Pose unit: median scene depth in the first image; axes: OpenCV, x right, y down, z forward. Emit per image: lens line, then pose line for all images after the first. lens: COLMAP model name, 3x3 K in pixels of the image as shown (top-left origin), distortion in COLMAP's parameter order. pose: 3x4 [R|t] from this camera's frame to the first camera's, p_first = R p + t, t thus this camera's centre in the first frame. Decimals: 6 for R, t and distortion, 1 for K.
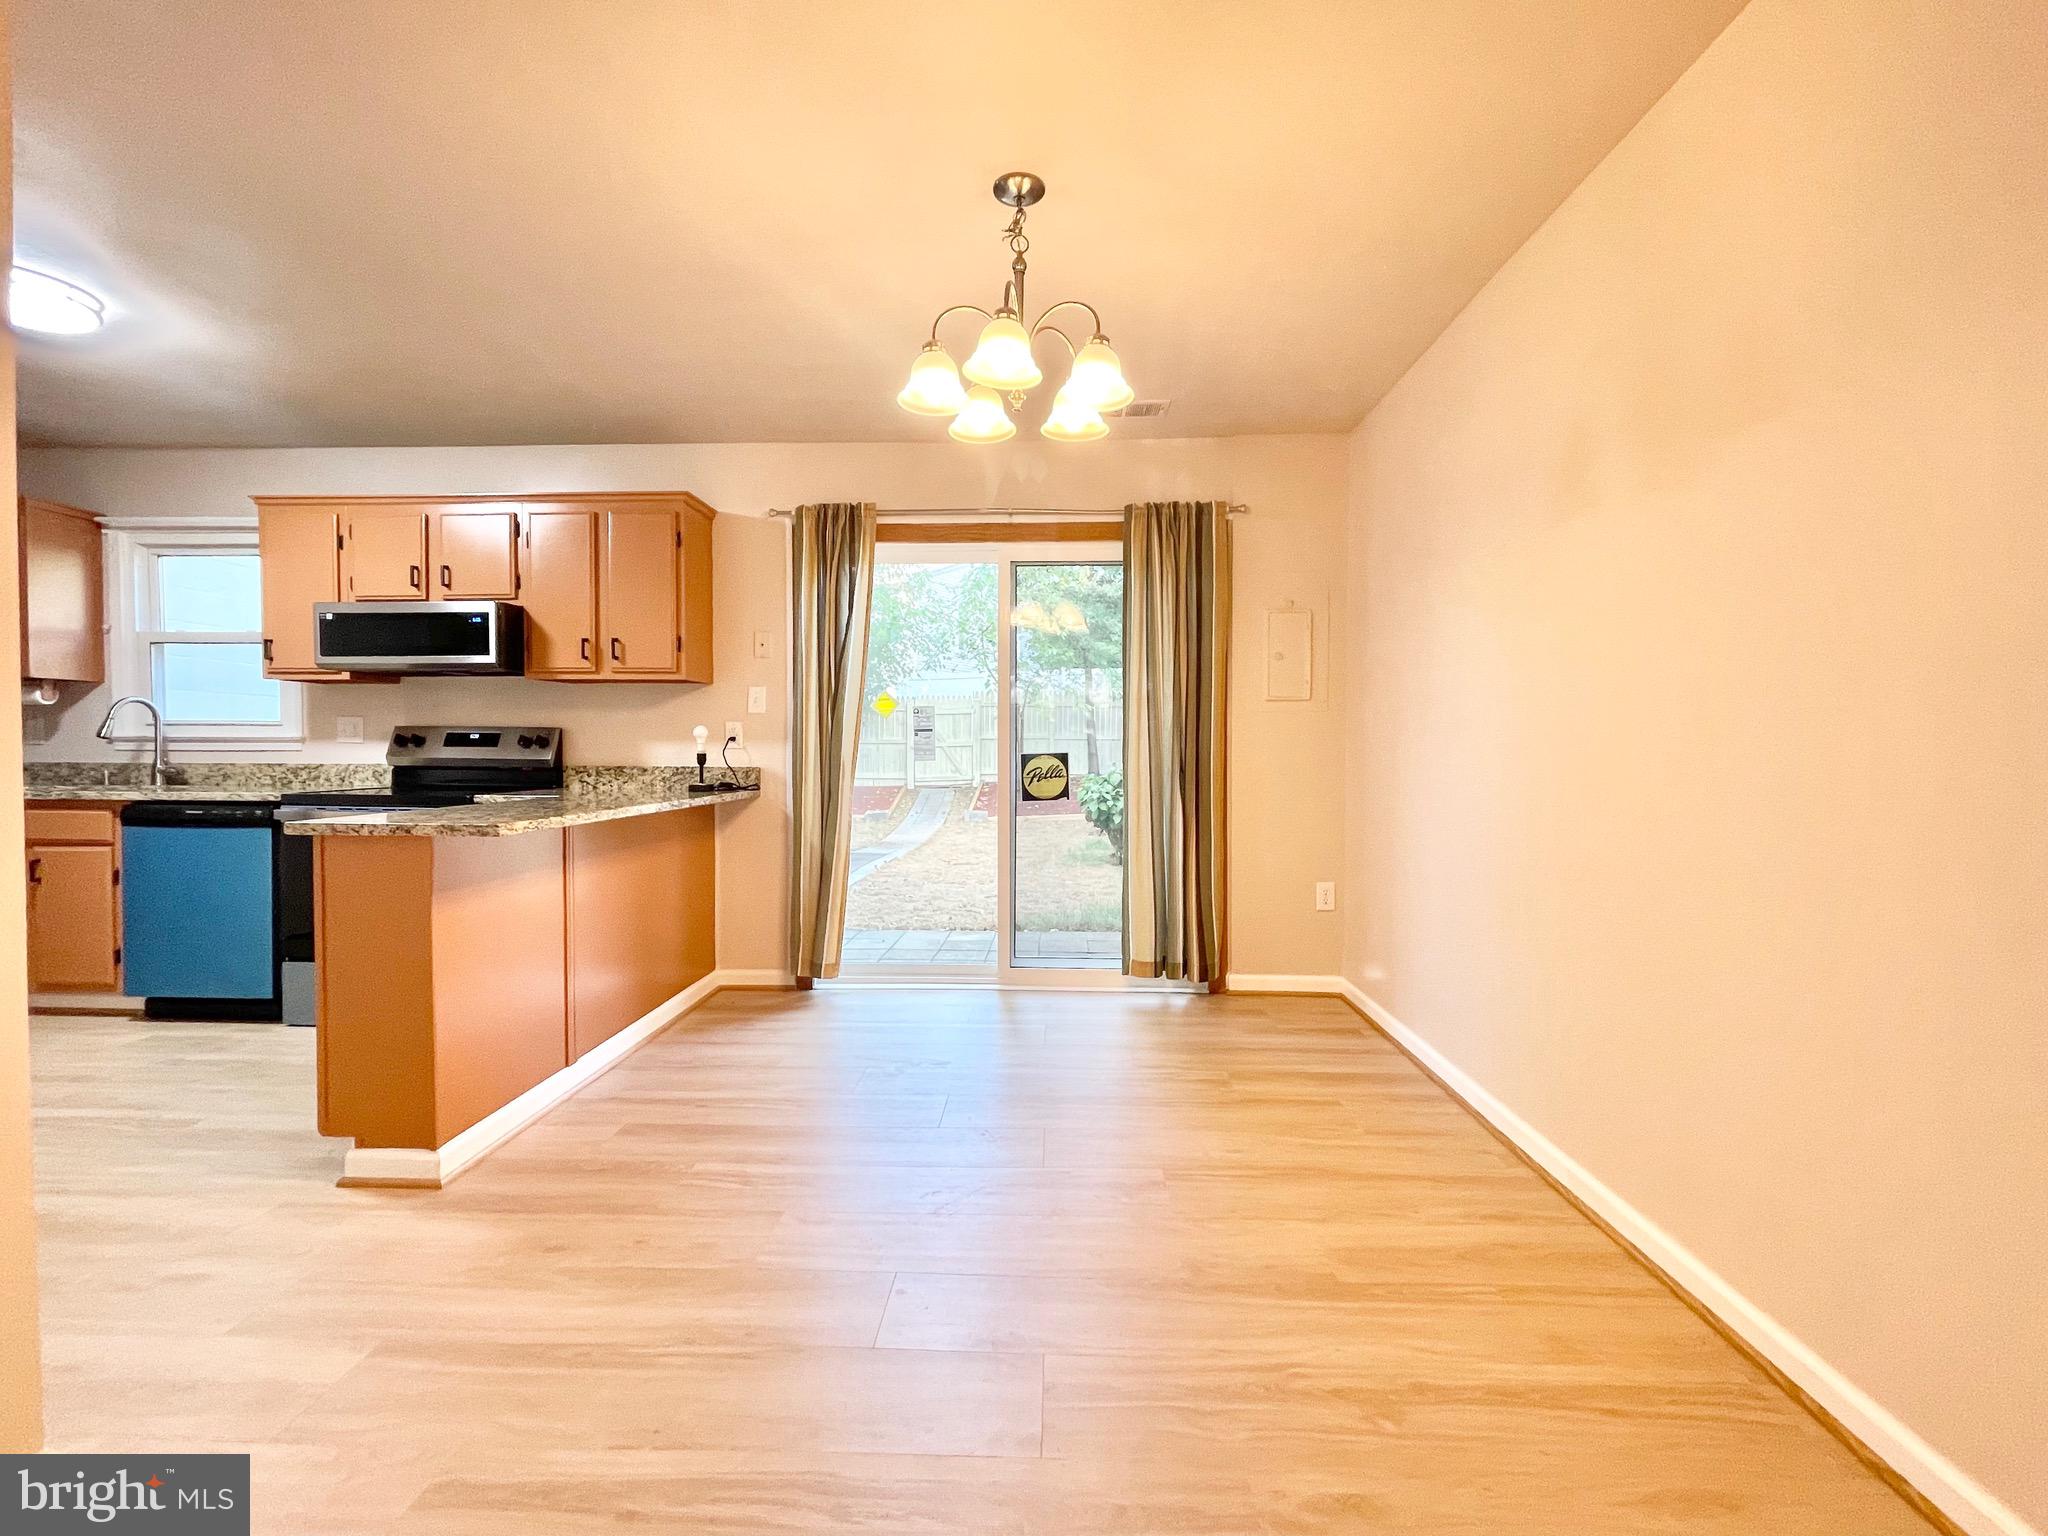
lens RADIAL K [[892.3, 0, 1027.3], [0, 892.3, 764.0], [0, 0, 1]] dist [-0.003393, 0.000046]
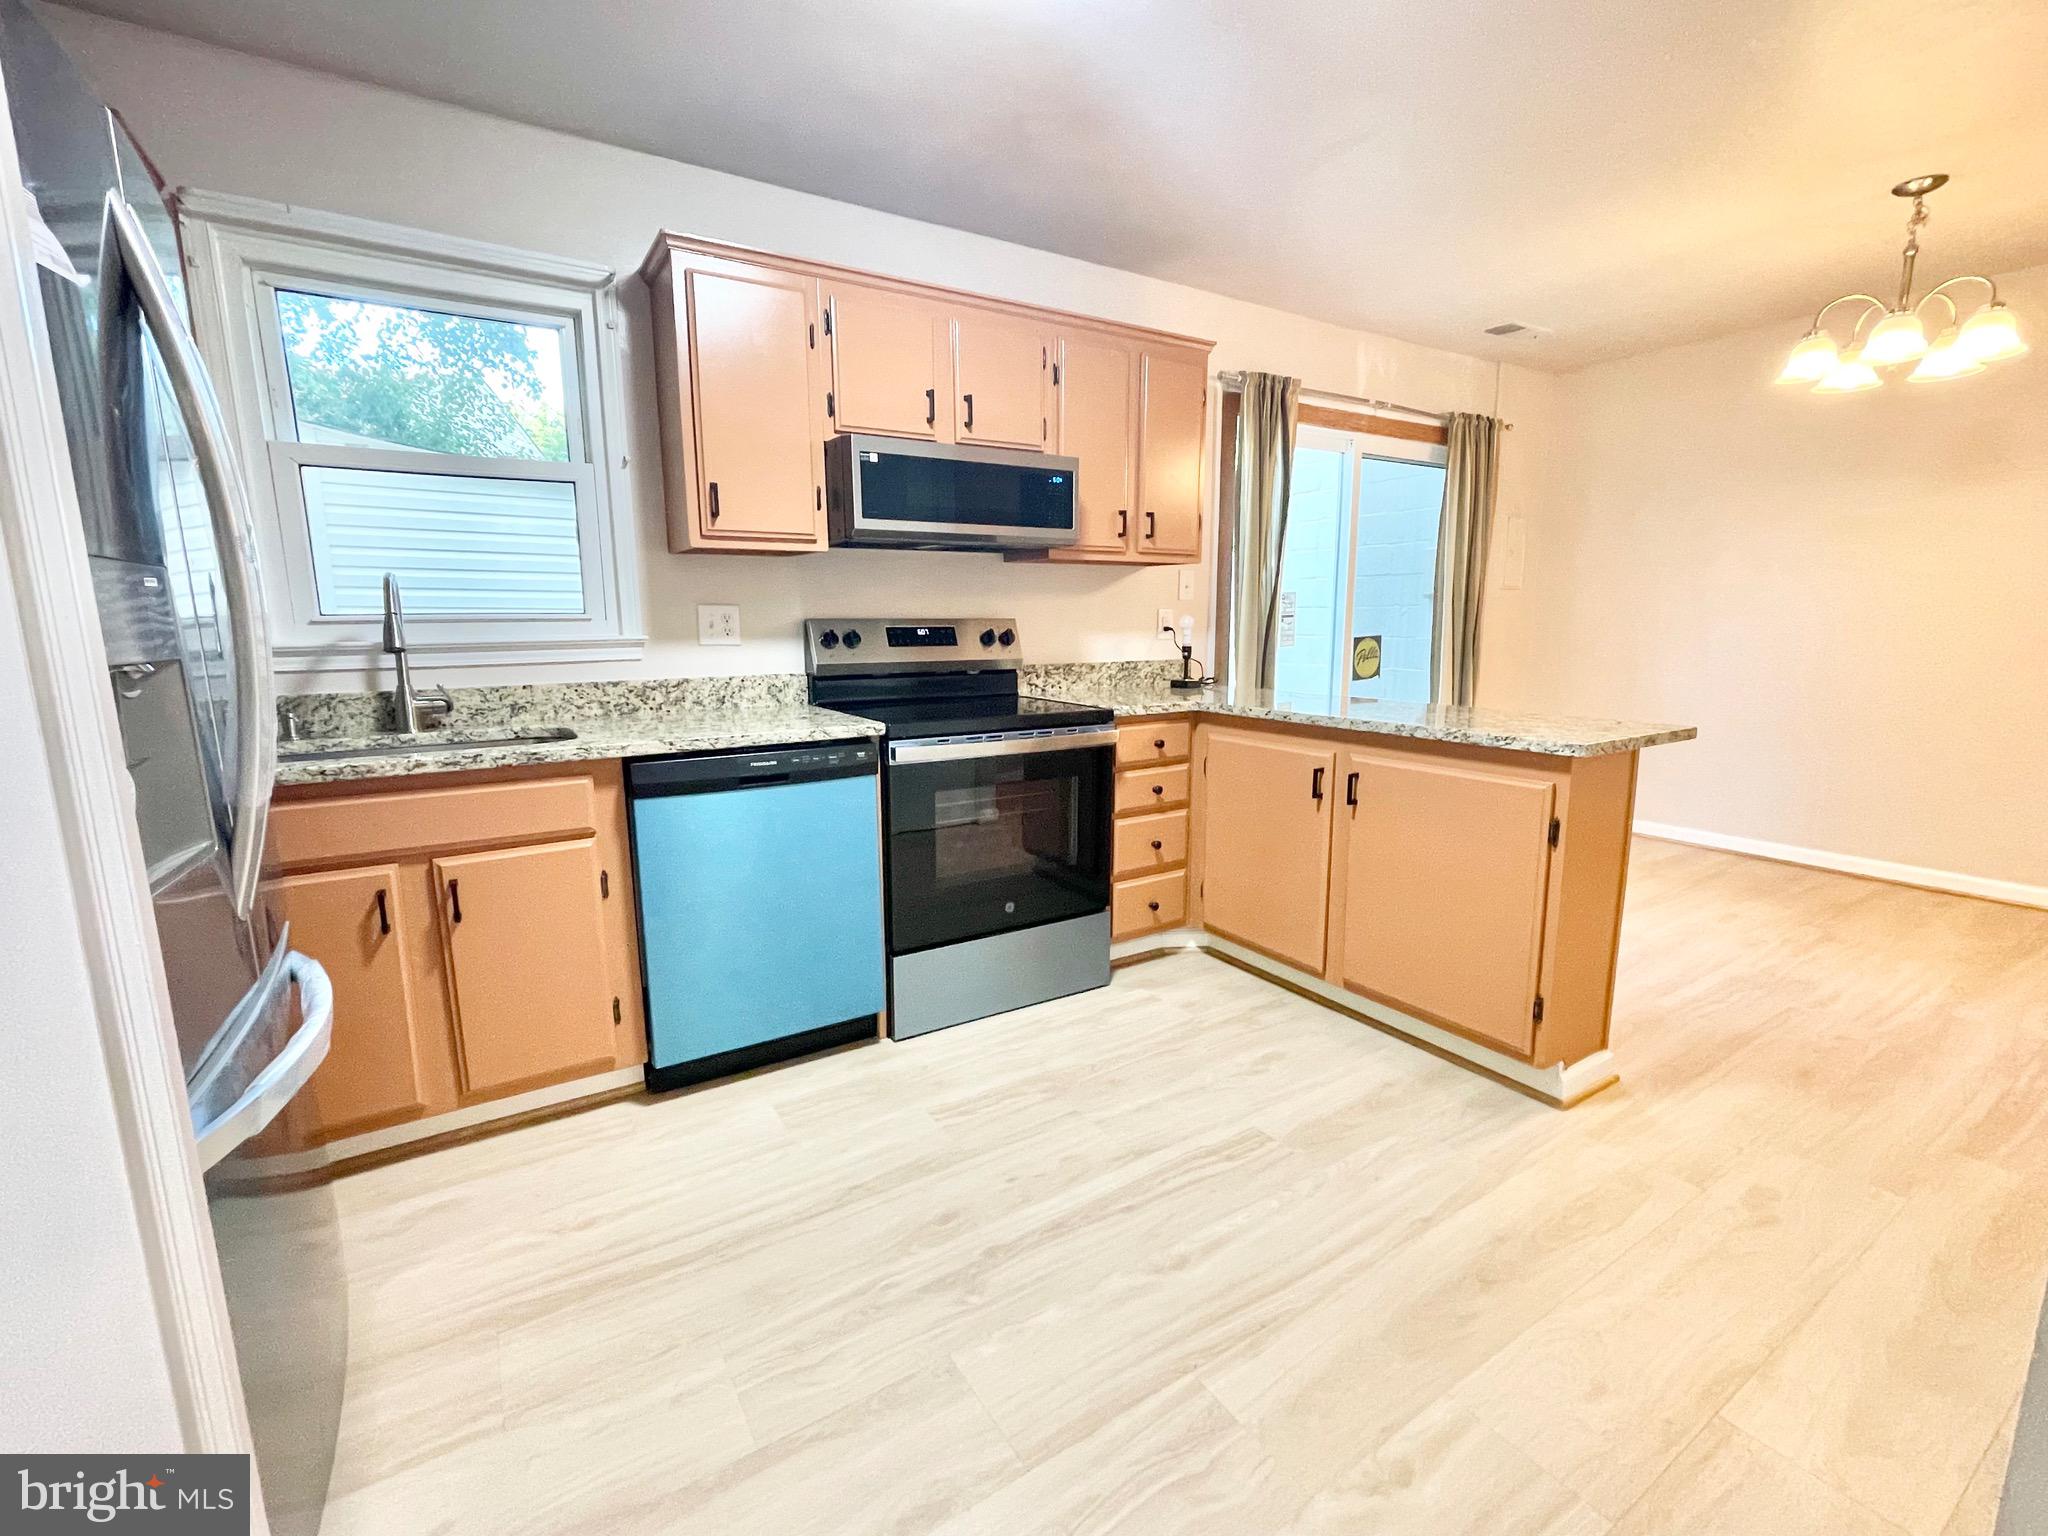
lens RADIAL K [[894.4, 0, 1024.0], [0, 894.4, 768.0], [0, 0, 1]] dist [-0.002129, 0.000210]
pose [[0.825549, -0.105286, 0.554422, -0.998714], [0.019778, 0.987236, 0.158029, -0.035708], [-0.563984, -0.119495, 0.817094, 0.326705]]
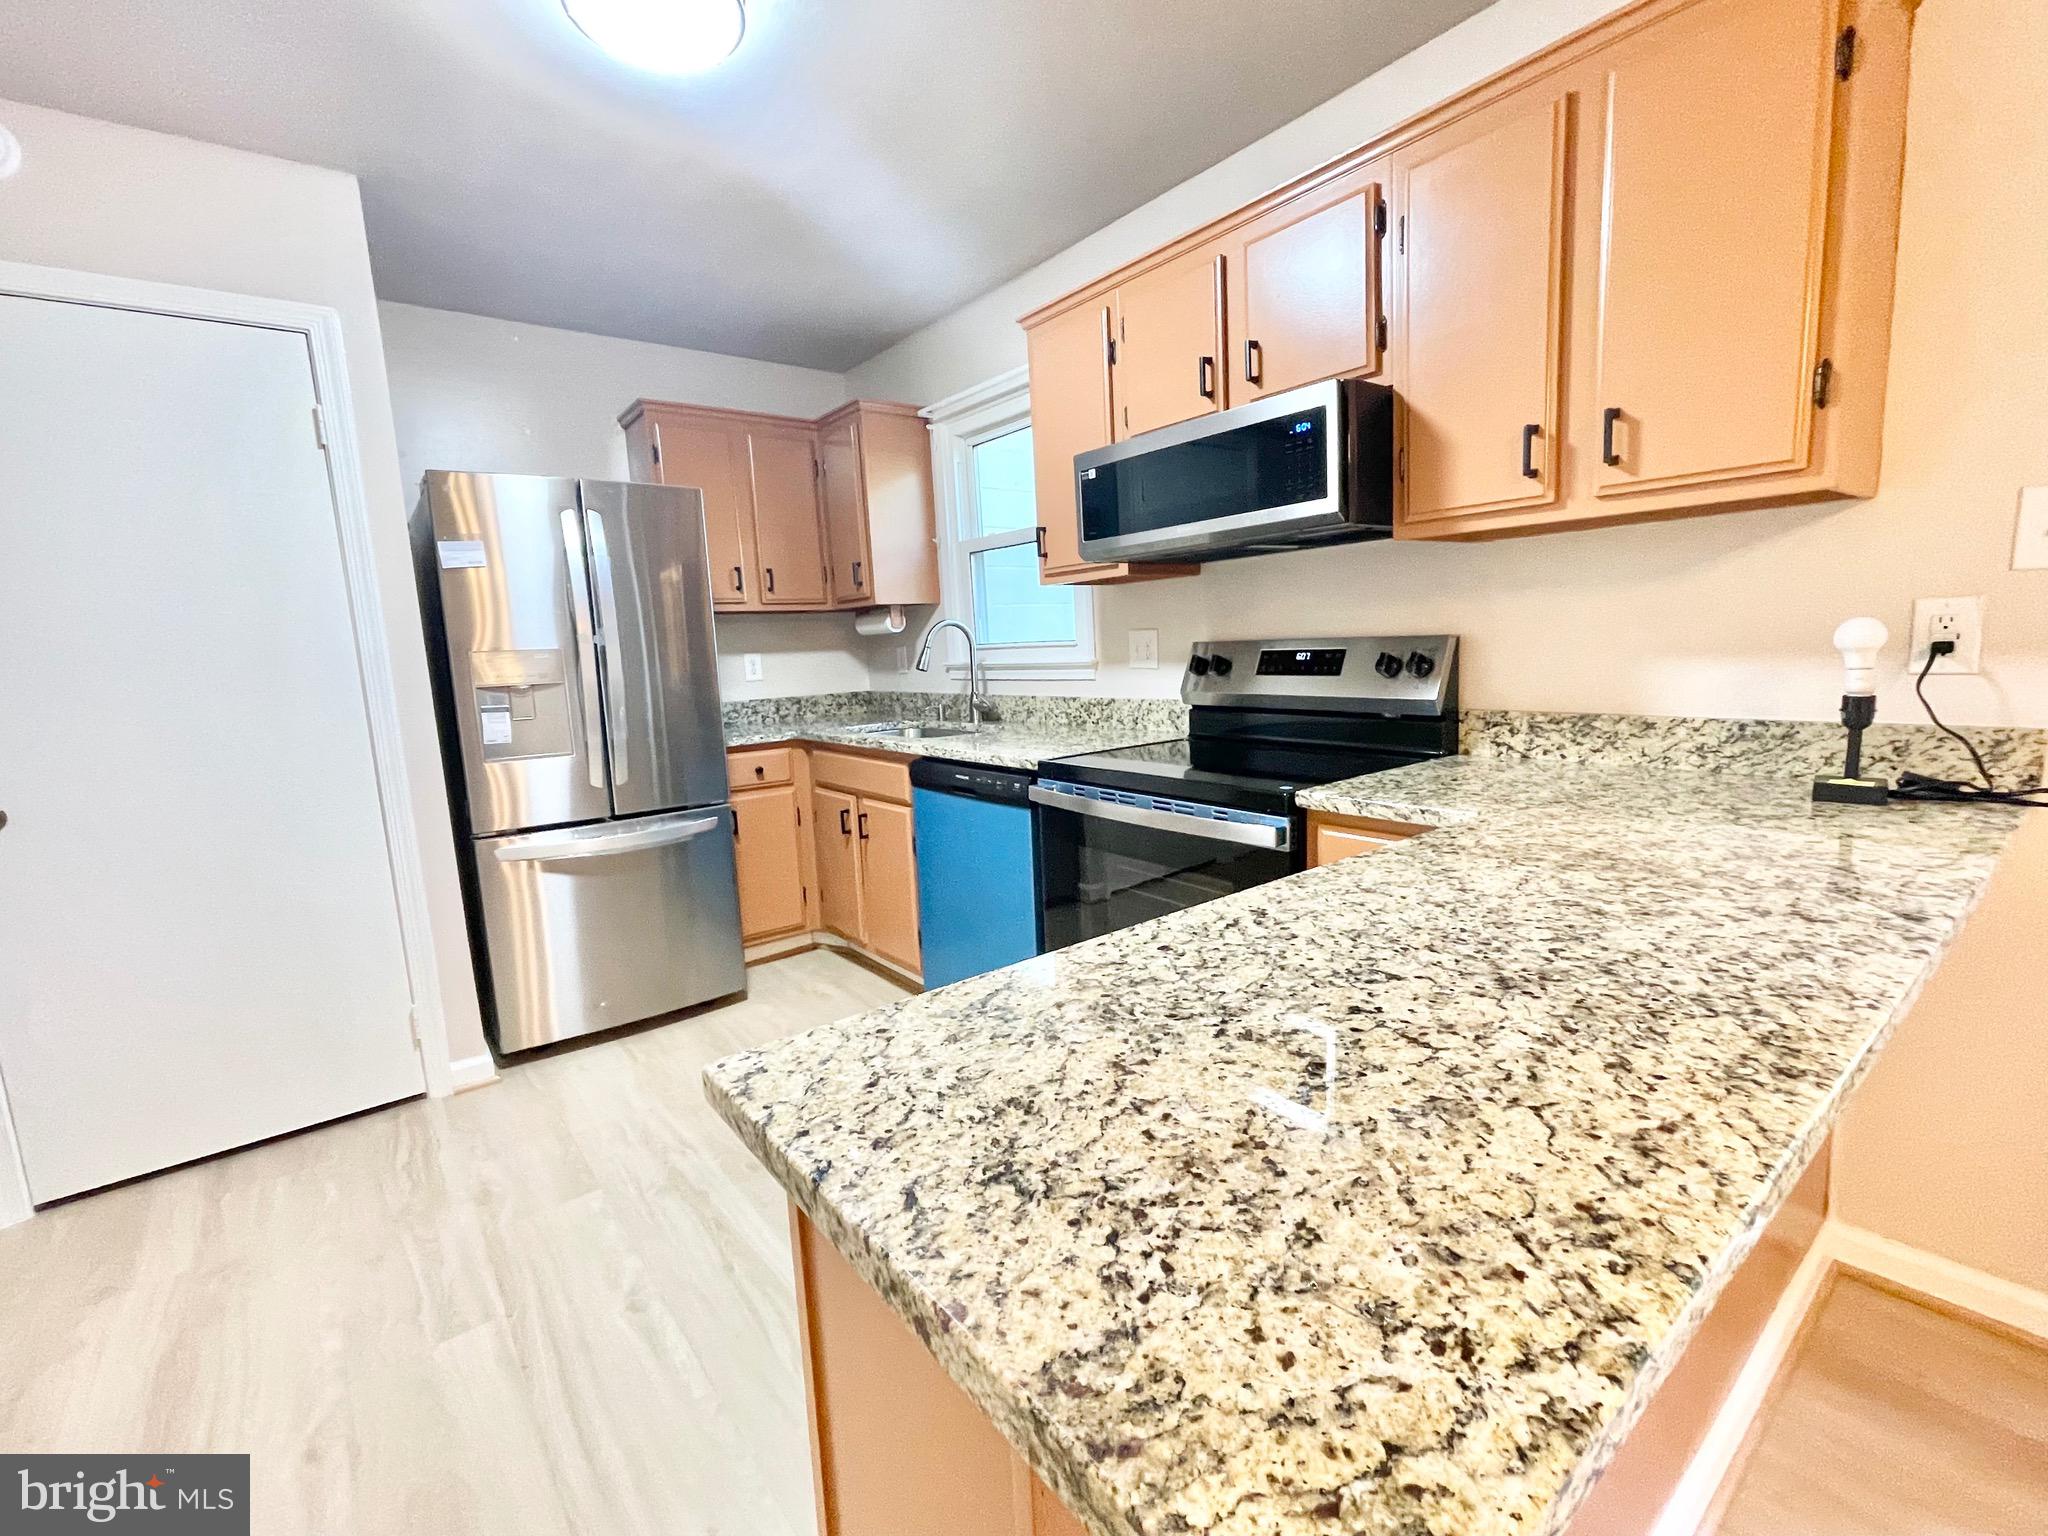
lens RADIAL K [[892.3, 0, 1027.3], [0, 892.3, 764.0], [0, 0, 1]] dist [-0.003393, 0.000046]
pose [[0.646189, 0.069803, -0.759978, -0.300797], [0.036428, 0.991852, 0.122075, -0.039612], [0.762307, -0.106568, 0.638381, 0.501962]]
